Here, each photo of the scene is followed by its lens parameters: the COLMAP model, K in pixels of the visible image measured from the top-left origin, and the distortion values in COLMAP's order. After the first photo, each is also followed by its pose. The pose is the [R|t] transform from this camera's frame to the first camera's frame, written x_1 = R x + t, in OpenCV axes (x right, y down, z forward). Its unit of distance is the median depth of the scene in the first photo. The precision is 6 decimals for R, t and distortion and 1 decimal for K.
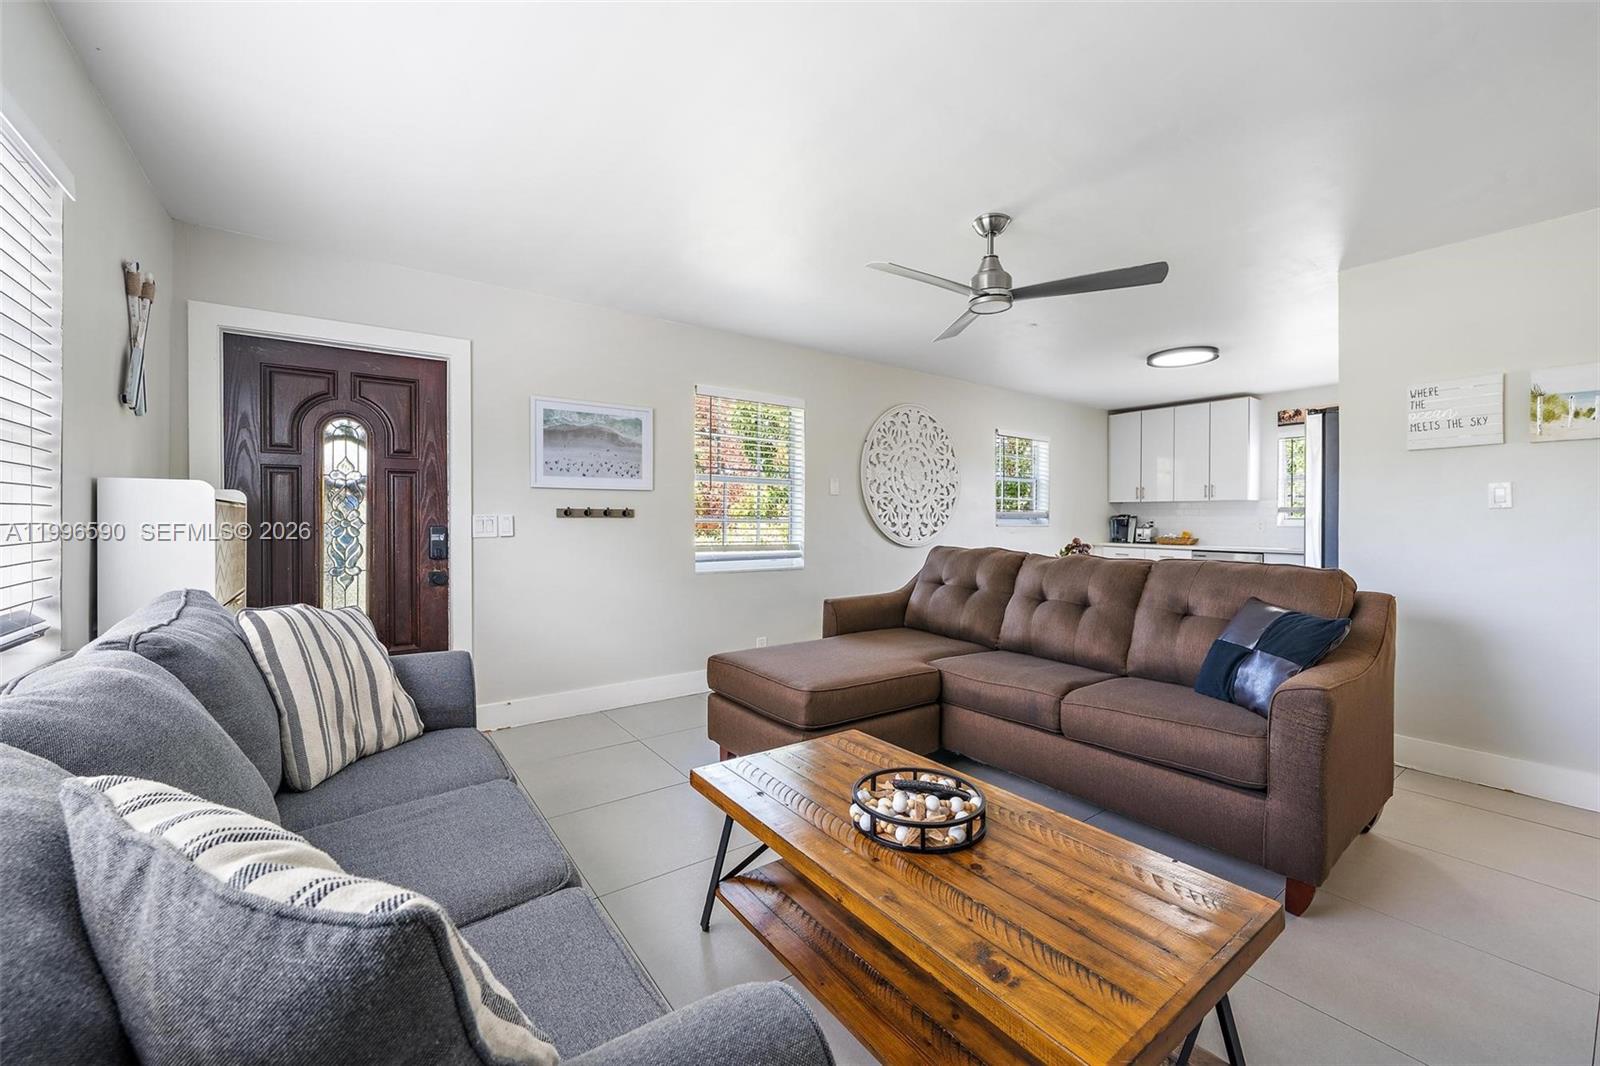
lens RADIAL K [[630.7, 0, 810.6], [0, 630.7, 523.4], [0, 0, 1]] dist [0.001032, 0.000020]
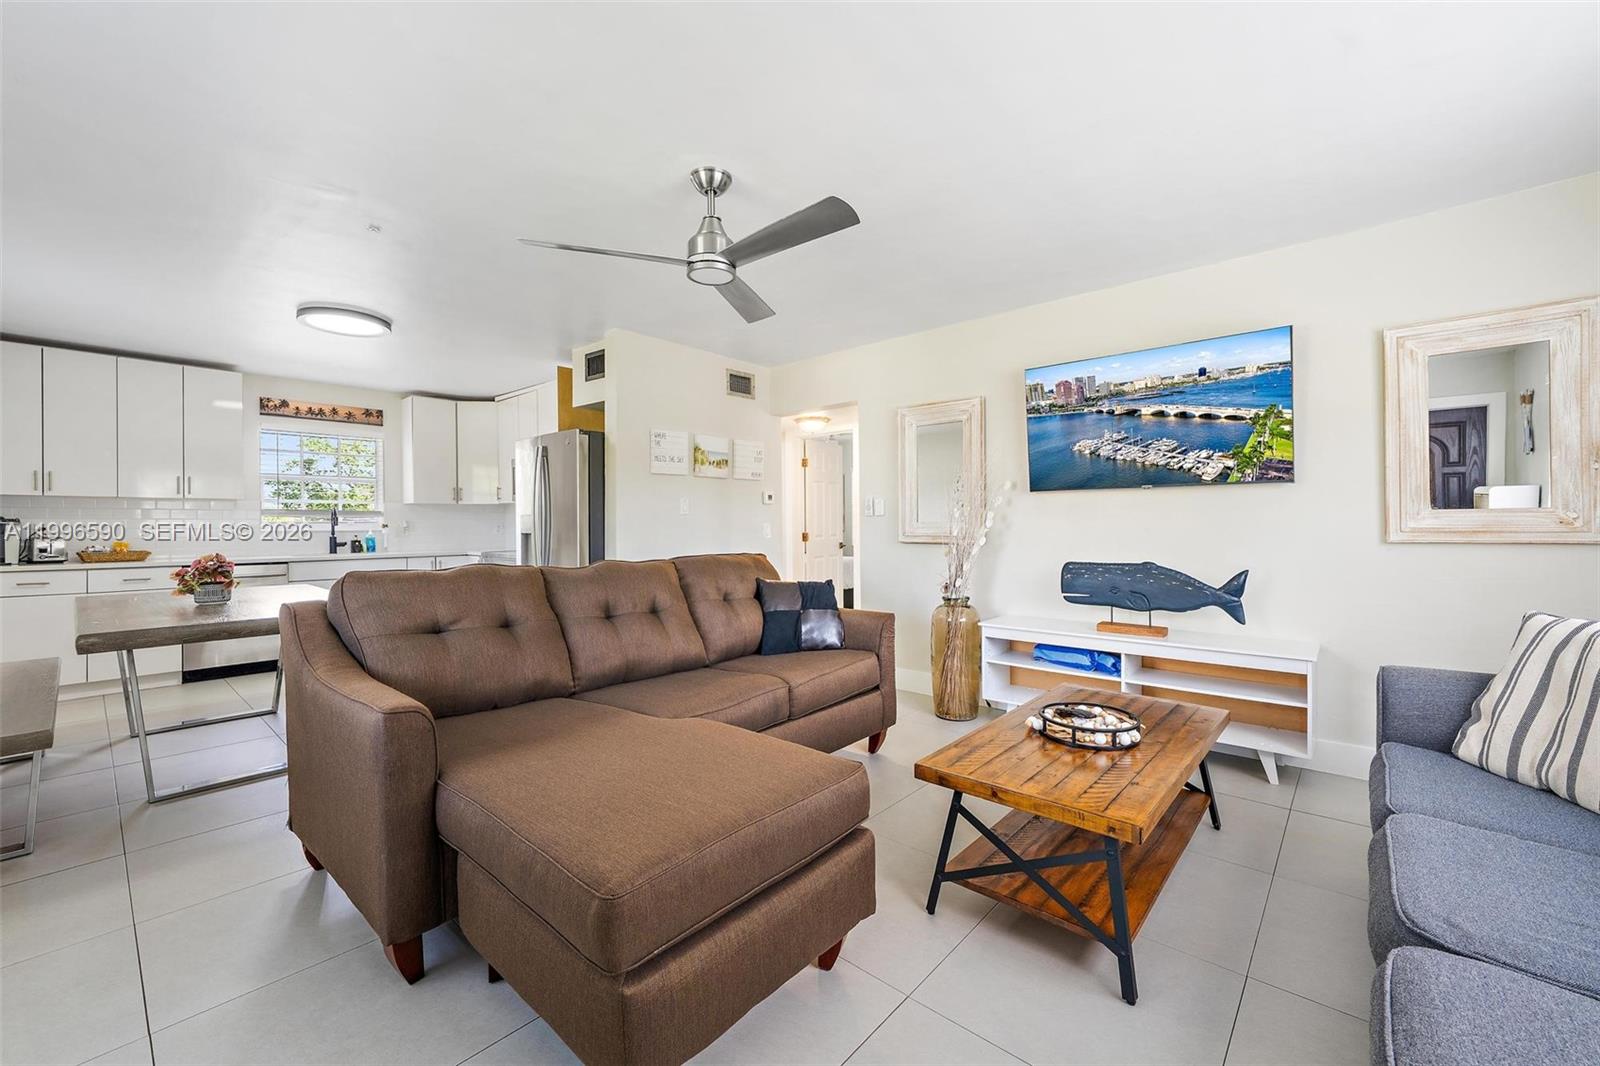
lens RADIAL K [[639.2, 0, 802.6], [0, 639.2, 523.5], [0, 0, 1]] dist [0.001762, 0.000733]
pose [[-0.205721, -0.005935, 0.978593, -0.294371], [0.011078, 0.999903, 0.008393, -0.005231], [-0.978548, 0.012568, -0.205636, 0.512977]]
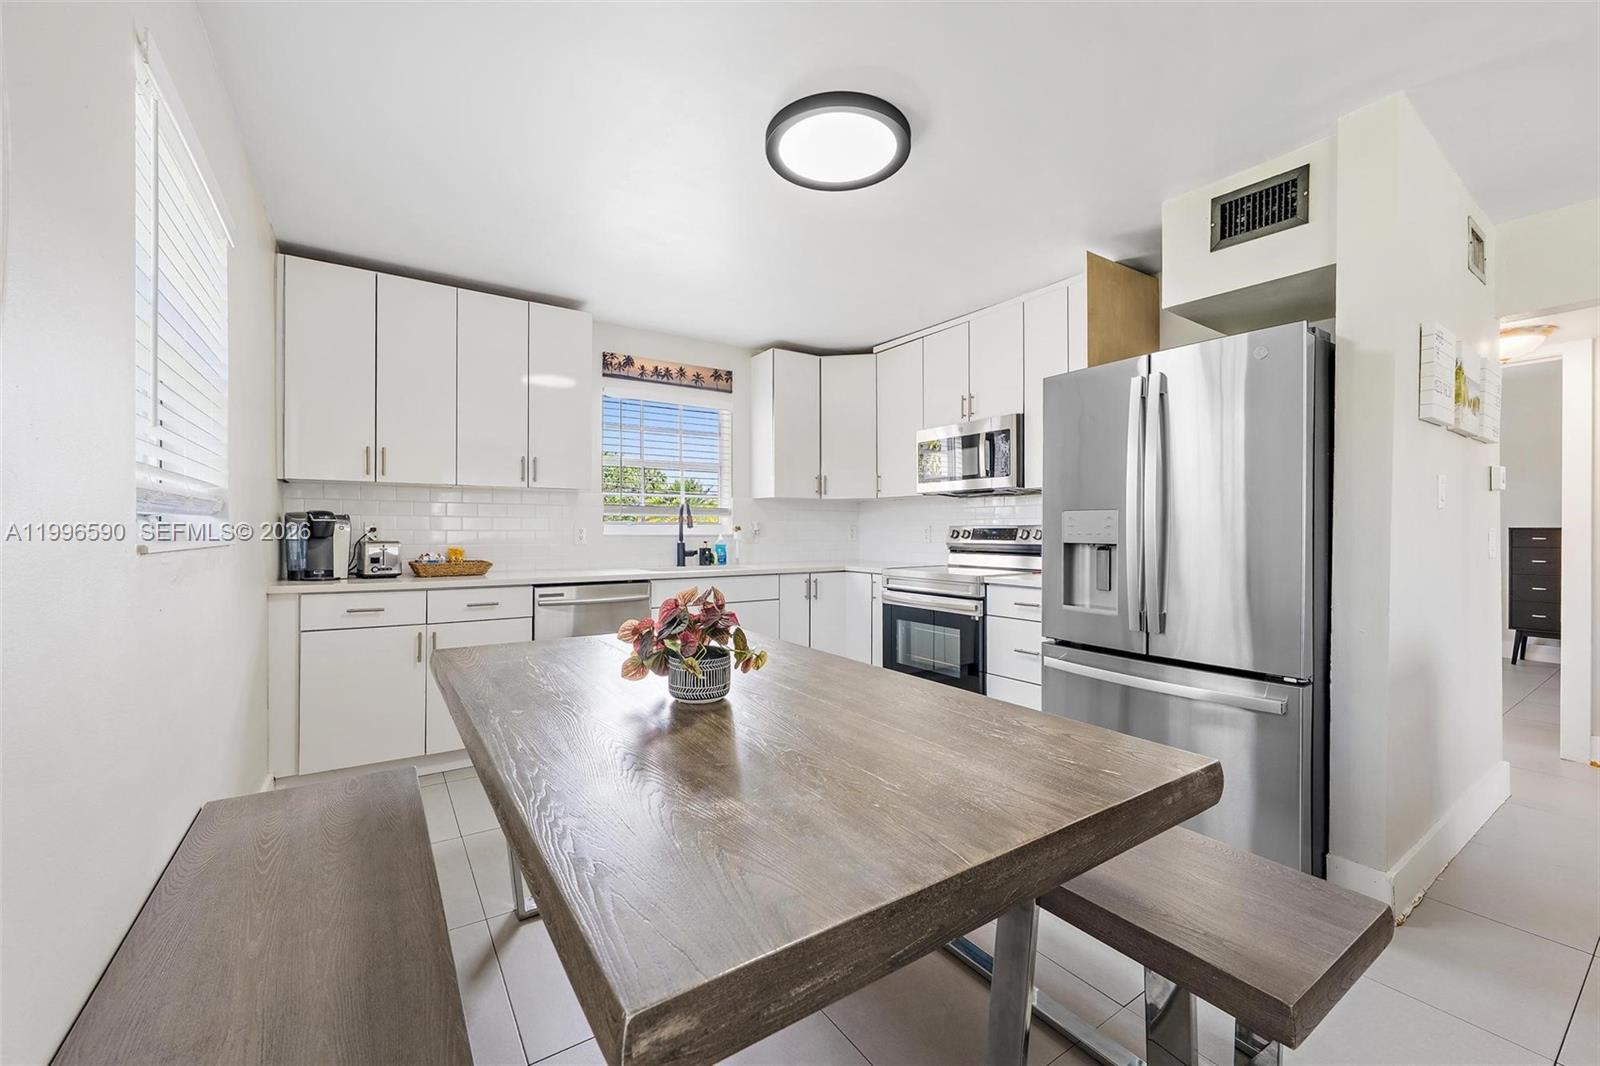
lens RADIAL K [[639.2, 0, 802.6], [0, 639.2, 523.5], [0, 0, 1]] dist [0.001762, 0.000733]
pose [[0.043507, 0.003188, 0.999048, 0.125467], [0.006246, 0.999975, -0.003462, -0.003107], [-0.999034, 0.006390, 0.043486, 0.865021]]
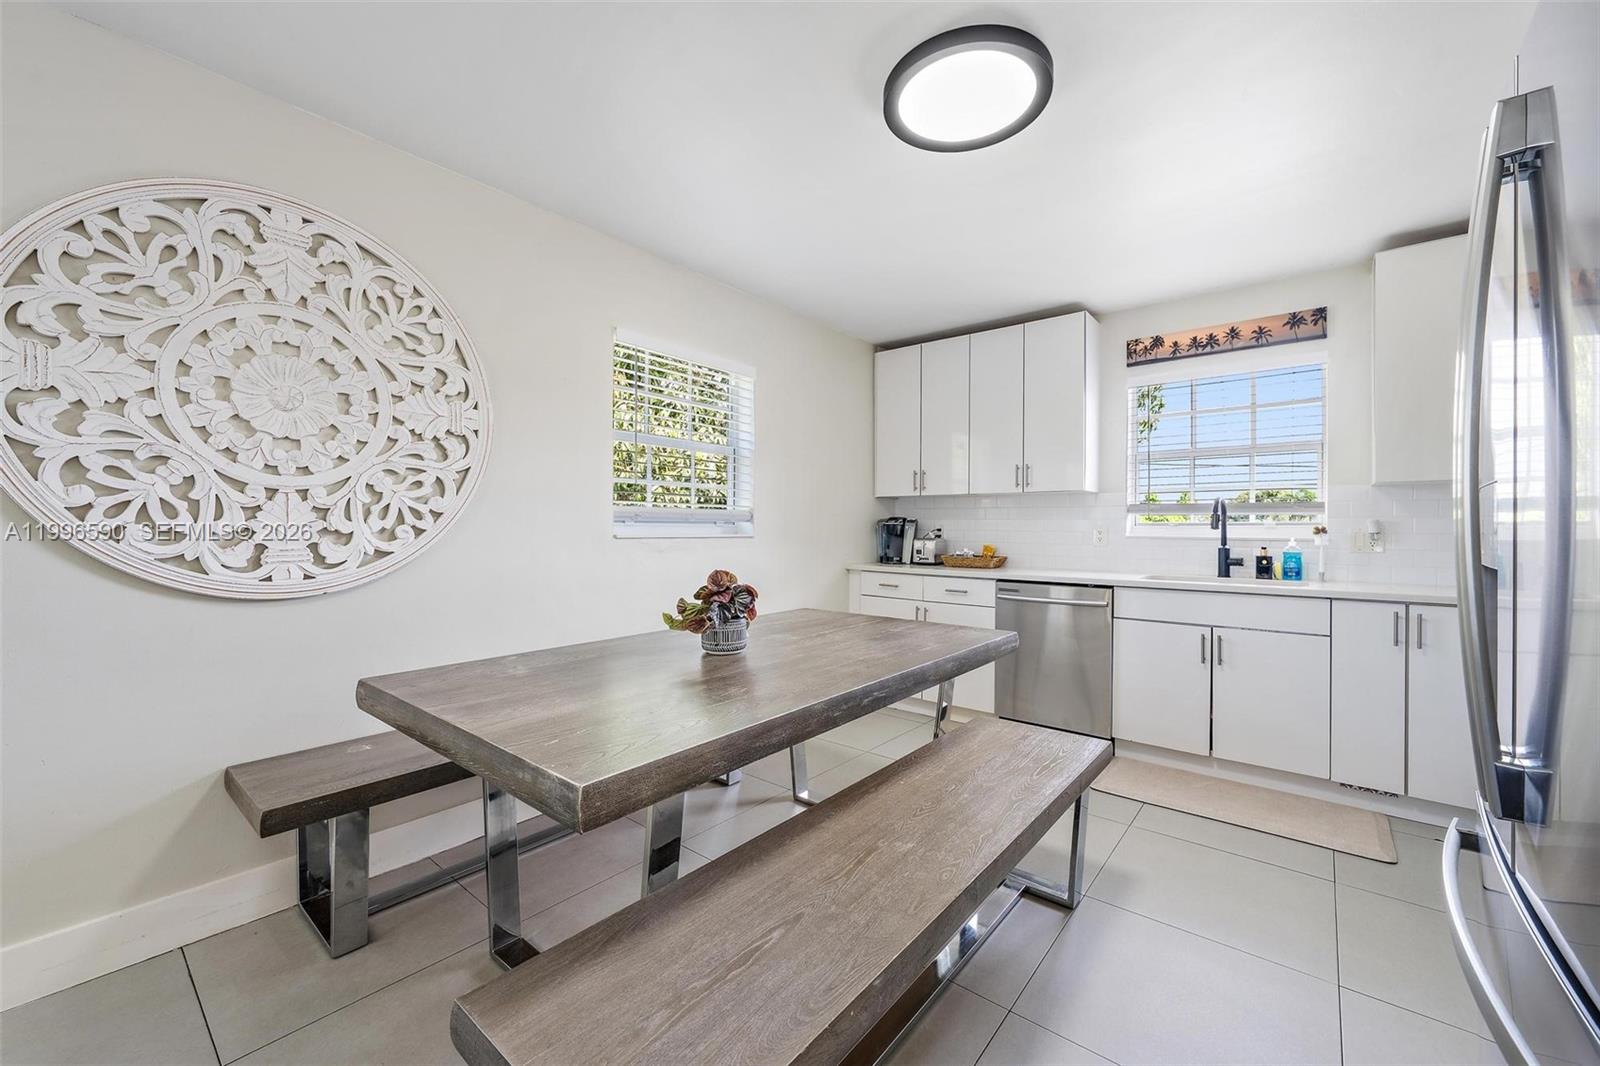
lens RADIAL K [[630.7, 0, 810.6], [0, 630.7, 523.4], [0, 0, 1]] dist [0.001032, 0.000020]
pose [[0.969240, 0.002087, 0.246109, 0.345935], [0.001382, 0.999902, -0.013919, 0.000590], [-0.246114, 0.013831, 0.969142, 0.562611]]
